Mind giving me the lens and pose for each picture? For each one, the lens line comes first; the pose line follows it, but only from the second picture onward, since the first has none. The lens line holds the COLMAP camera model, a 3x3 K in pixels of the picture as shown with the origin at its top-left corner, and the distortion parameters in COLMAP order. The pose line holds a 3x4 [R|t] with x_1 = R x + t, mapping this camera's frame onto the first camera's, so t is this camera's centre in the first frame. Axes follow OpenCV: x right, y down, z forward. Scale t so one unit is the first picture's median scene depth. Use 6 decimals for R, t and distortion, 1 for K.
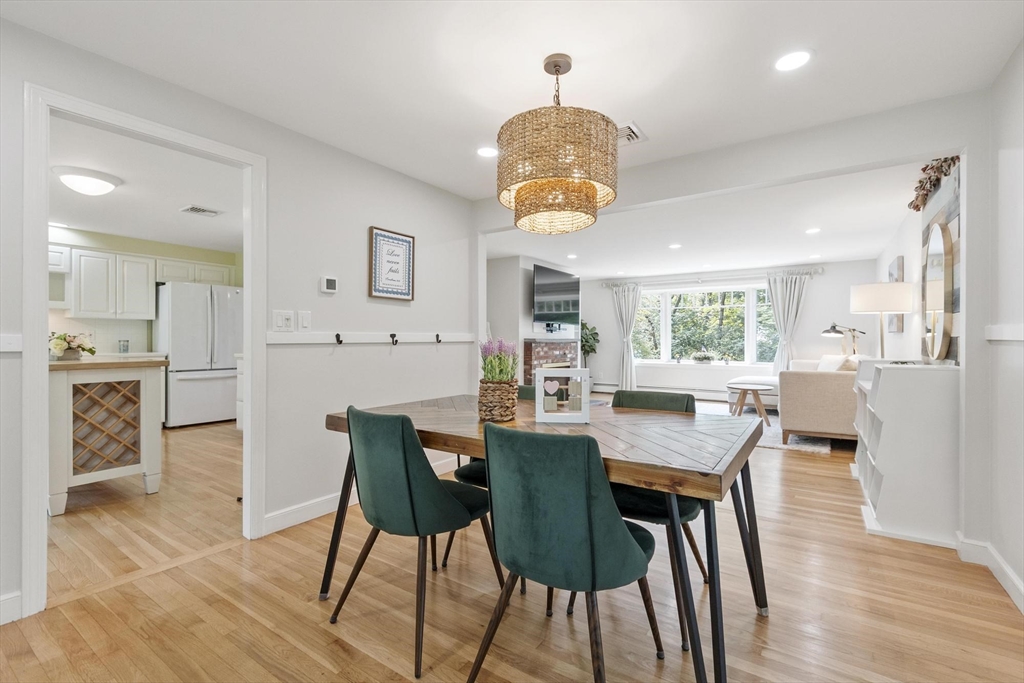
lens RADIAL K [[458.8, 0, 511.2], [0, 458.8, 339.8], [0, 0, 1]] dist [-0.002983, -0.000941]
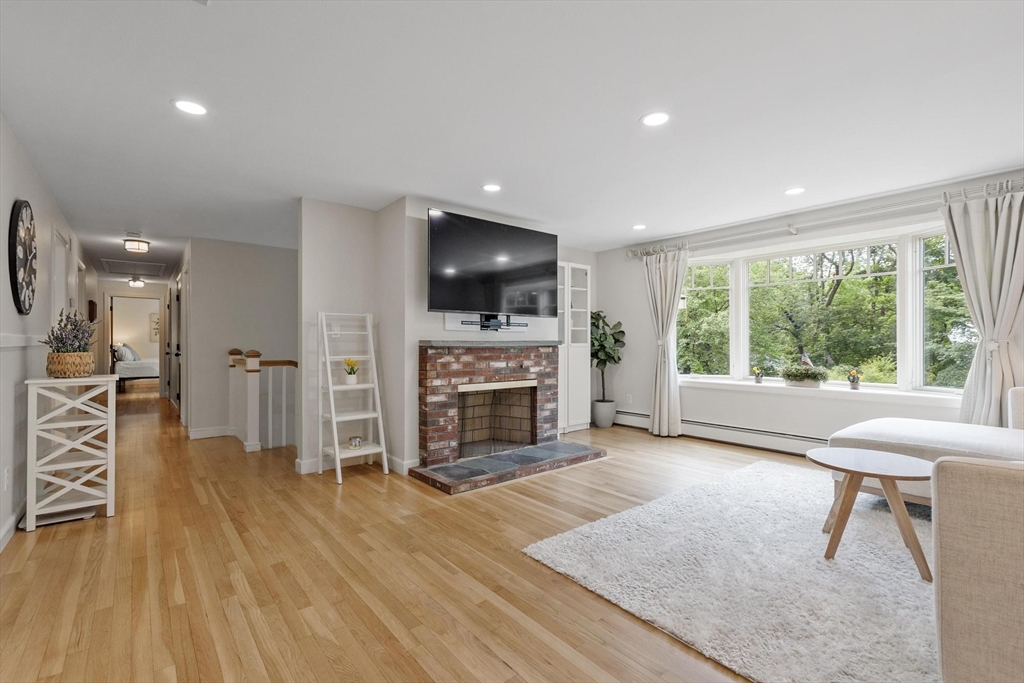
lens RADIAL K [[458.8, 0, 508.5], [0, 458.8, 342.4], [0, 0, 1]] dist [-0.002983, -0.000941]
pose [[0.957164, -0.005071, -0.289503, 0.270683], [0.004571, 0.999987, -0.002401, 0.001246], [0.289512, 0.000975, 0.957174, 0.432842]]
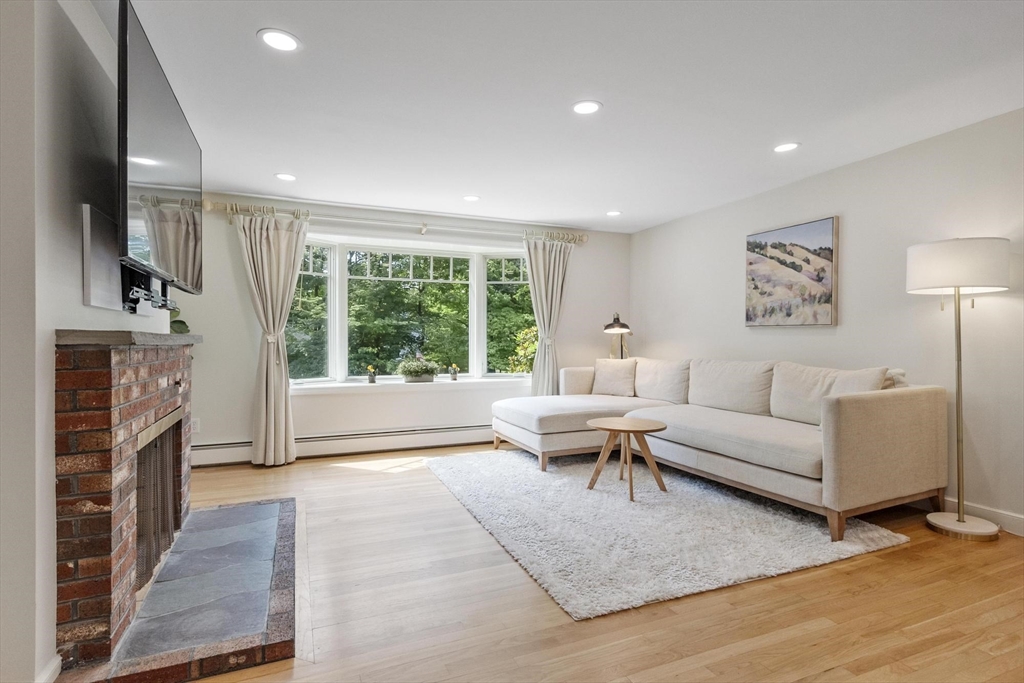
lens RADIAL K [[520.3, 0, 517.8], [0, 520.3, 337.8], [0, 0, 1]] dist [-0.007350, -0.000379]
pose [[0.536916, 0.000300, 0.843636, -0.052097], [0.004392, 0.999985, -0.003150, 0.002383], [-0.843624, 0.005397, 0.536907, 0.623652]]
